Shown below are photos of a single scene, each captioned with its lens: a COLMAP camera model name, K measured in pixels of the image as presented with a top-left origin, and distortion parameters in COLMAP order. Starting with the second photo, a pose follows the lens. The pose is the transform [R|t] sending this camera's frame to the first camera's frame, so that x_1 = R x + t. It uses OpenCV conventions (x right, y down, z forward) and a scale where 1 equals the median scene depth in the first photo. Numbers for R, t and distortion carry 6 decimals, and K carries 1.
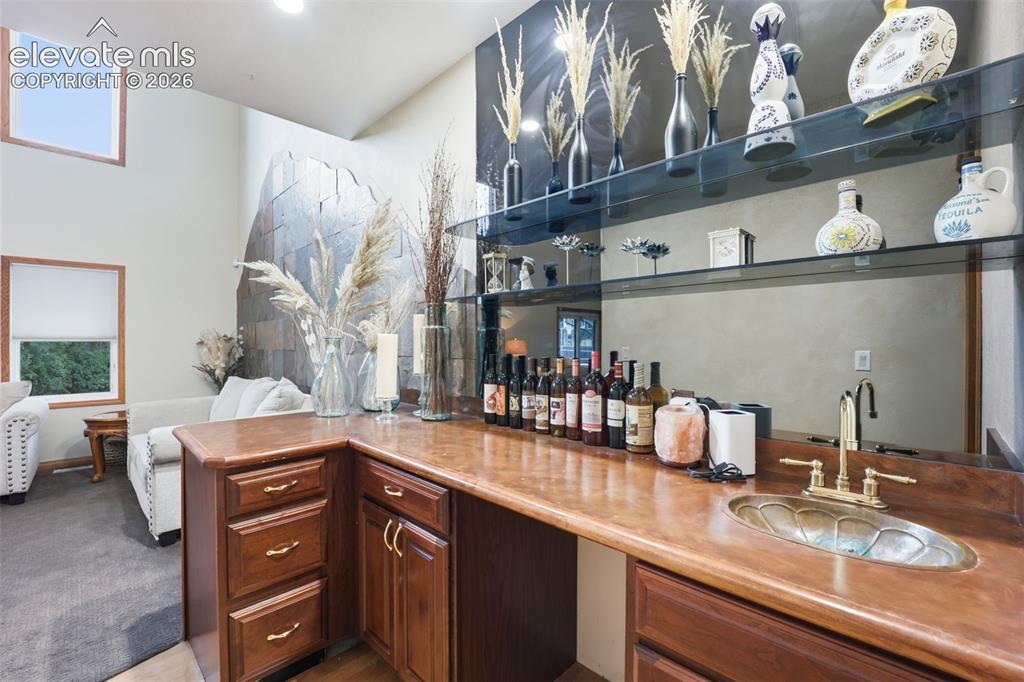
lens RADIAL K [[424.3, 0, 508.9], [0, 424.3, 344.6], [0, 0, 1]] dist [-0.019878, -0.000145]
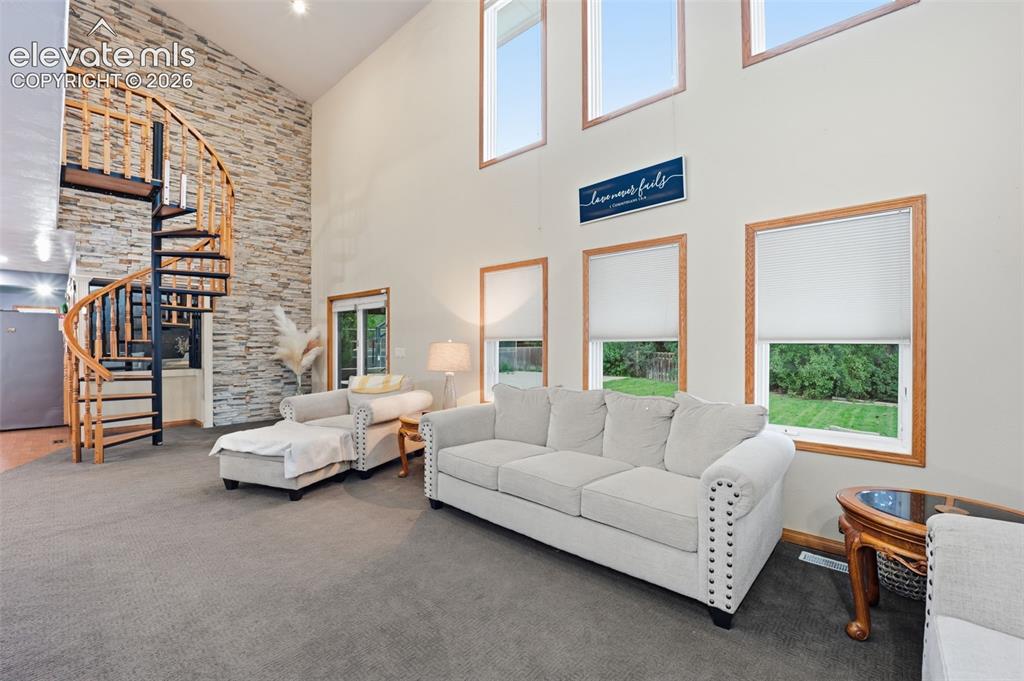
lens RADIAL K [[424.3, 0, 508.9], [0, 424.3, 344.1], [0, 0, 1]] dist [-0.019878, -0.000145]
pose [[0.036782, -0.001469, -0.999322, -0.508030], [-0.005802, 0.999982, -0.001683, -0.003394], [0.999306, 0.005860, 0.036773, 0.554565]]
